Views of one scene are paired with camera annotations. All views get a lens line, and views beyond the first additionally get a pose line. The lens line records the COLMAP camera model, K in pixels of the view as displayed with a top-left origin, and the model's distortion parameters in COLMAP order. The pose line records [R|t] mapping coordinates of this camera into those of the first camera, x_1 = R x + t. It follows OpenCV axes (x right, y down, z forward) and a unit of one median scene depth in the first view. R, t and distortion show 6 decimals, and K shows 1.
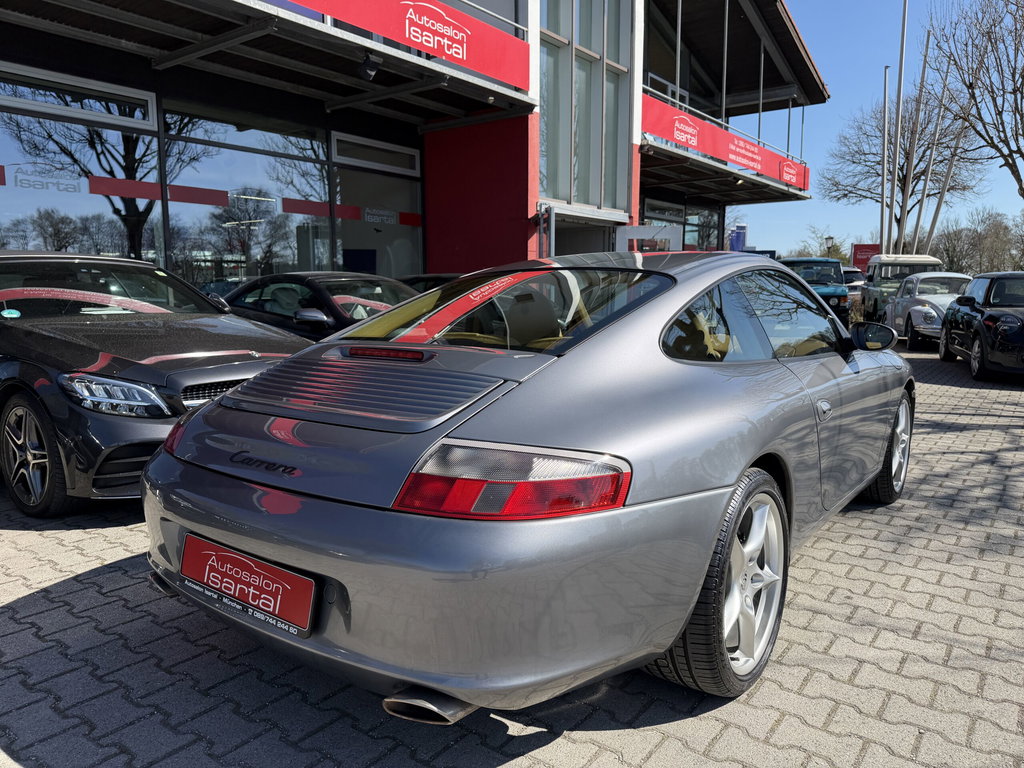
lens RADIAL K [[728.6, 0, 508.3], [0, 728.6, 391.0], [0, 0, 1]] dist [-0.003298, -0.013279]
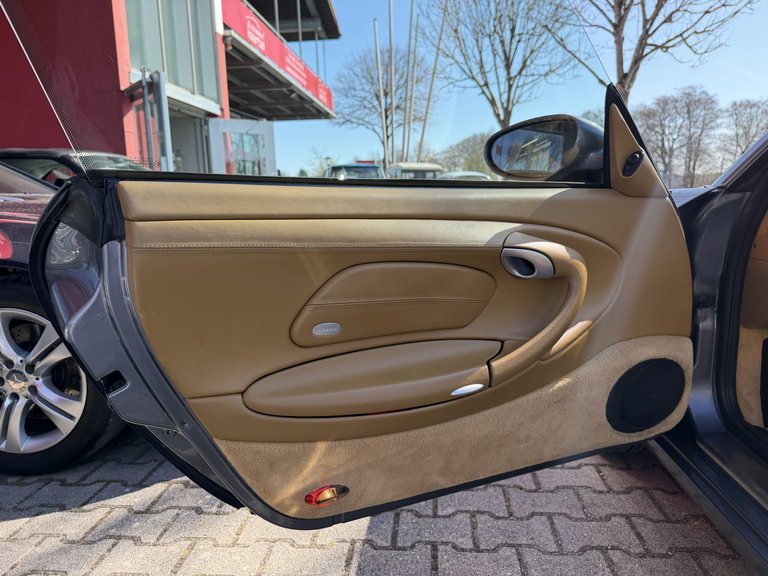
lens RADIAL K [[546.4, 0, 377.3], [0, 546.4, 287.4], [0, 0, 1]] dist [-0.003298, -0.013279]
pose [[0.846097, -0.104419, 0.522700, -0.071029], [0.097717, 0.994391, 0.040473, -0.019476], [-0.523995, 0.016832, 0.851555, 0.354152]]
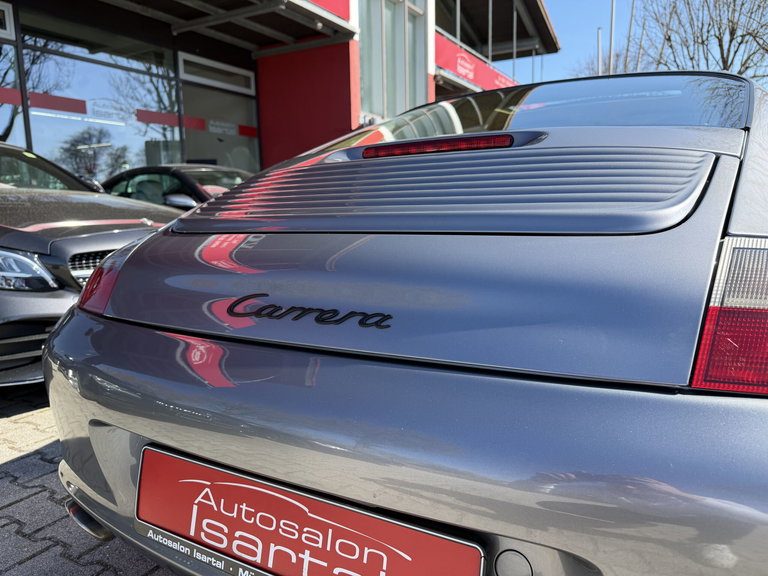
lens RADIAL K [[546.4, 0, 383.8], [0, 546.4, 295.9], [0, 0, 1]] dist [-0.003298, -0.013279]
pose [[0.989746, -0.033793, 0.138783, -0.056124], [0.030153, 0.999146, 0.028247, 0.013032], [-0.139619, -0.023773, 0.989920, 0.100000]]
